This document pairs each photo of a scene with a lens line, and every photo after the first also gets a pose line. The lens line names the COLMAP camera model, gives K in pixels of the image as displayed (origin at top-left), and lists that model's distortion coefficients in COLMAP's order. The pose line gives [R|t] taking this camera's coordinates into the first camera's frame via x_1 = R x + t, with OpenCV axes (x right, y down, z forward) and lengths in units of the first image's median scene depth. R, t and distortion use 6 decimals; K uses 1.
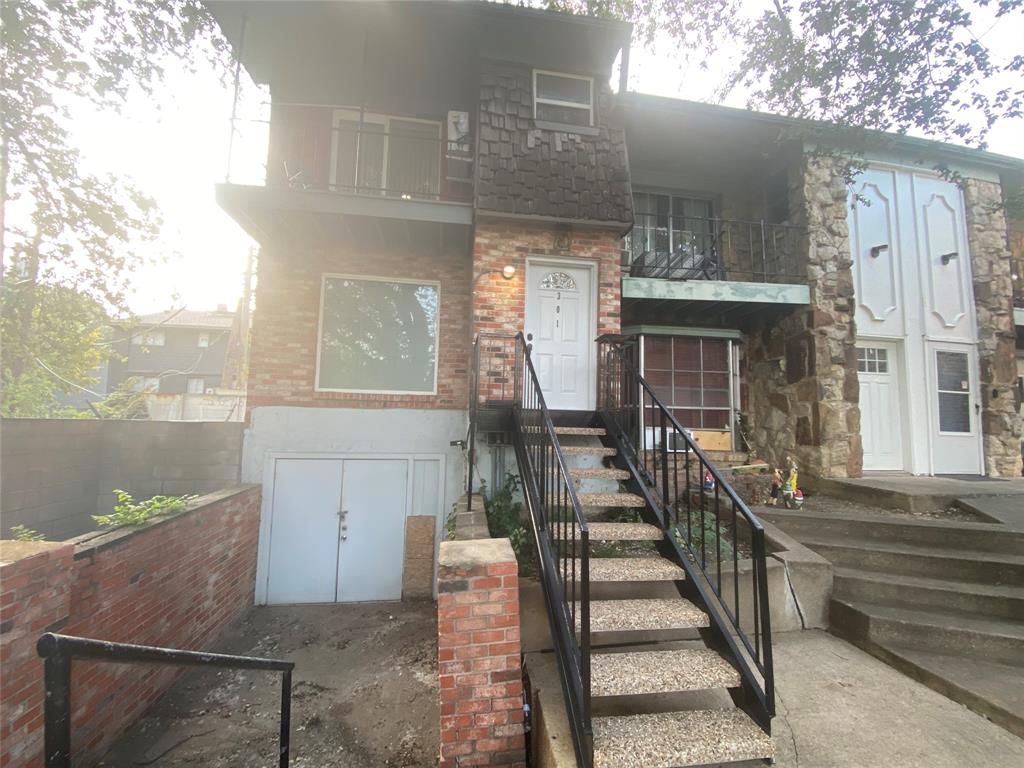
lens RADIAL K [[409.6, 0, 497.4], [0, 409.6, 386.5], [0, 0, 1]] dist [0.012683, -0.014961]
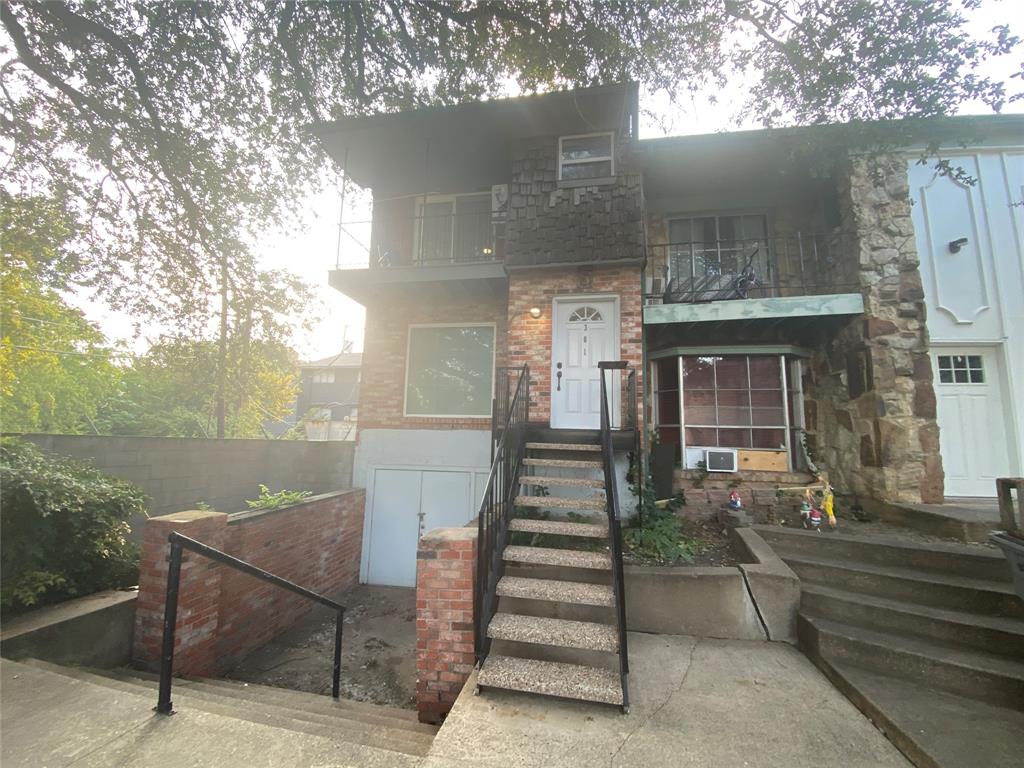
lens RADIAL K [[415.3, 0, 512.3], [0, 415.3, 385.9], [0, 0, 1]] dist [0.018931, -0.019411]
pose [[0.951334, -0.041027, -0.305419, 0.300283], [0.023435, 0.997860, -0.061047, 0.003043], [0.307270, 0.050919, 0.950259, -0.137595]]
